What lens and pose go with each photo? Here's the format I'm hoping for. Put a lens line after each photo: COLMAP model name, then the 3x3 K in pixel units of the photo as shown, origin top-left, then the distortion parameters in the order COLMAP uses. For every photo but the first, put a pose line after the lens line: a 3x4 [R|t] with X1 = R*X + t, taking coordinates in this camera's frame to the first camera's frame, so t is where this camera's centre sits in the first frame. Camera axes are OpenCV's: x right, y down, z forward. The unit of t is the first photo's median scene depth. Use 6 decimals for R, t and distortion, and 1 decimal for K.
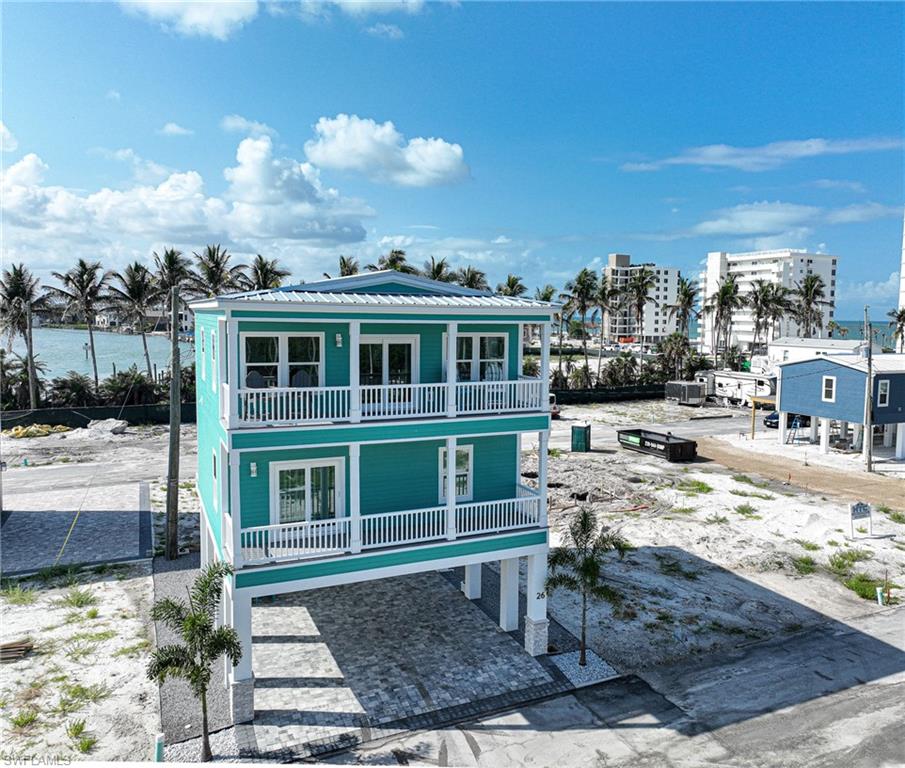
lens RADIAL K [[746.0, 0, 500.0], [0, 746.0, 383.3], [0, 0, 1]] dist [0.002804, 0.042683]
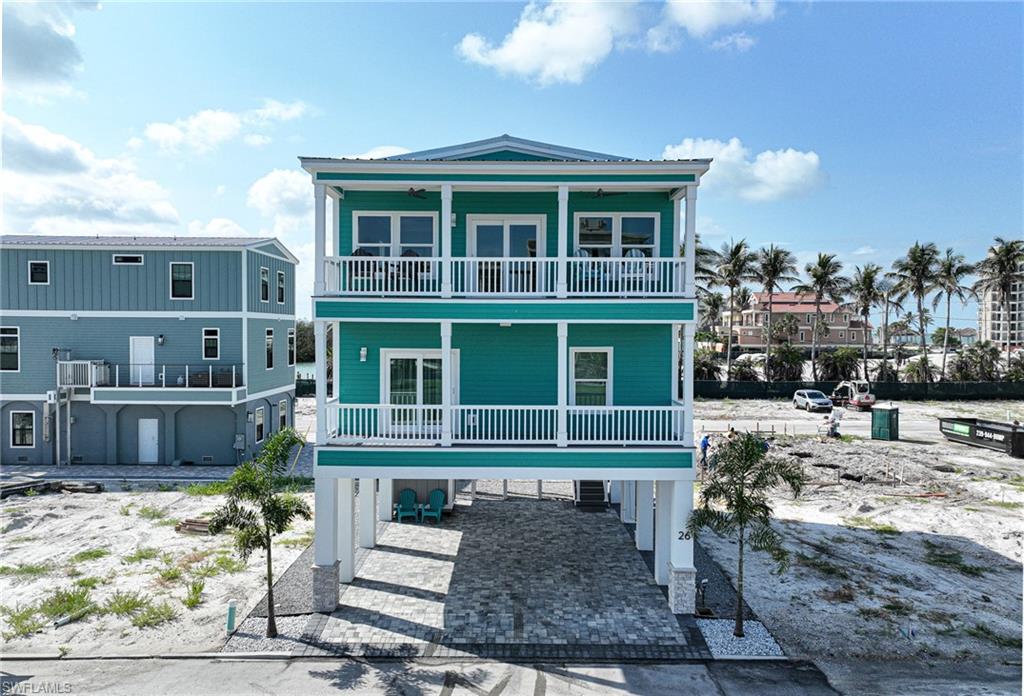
lens RADIAL K [[714.1, 0, 514.1], [0, 714.1, 362.0], [0, 0, 1]] dist [0.006518, 0.036832]
pose [[0.893038, 0.009171, -0.449888, 0.225058], [-0.037862, 0.997778, -0.054817, 0.147276], [0.448386, 0.065987, 0.891401, 0.234361]]
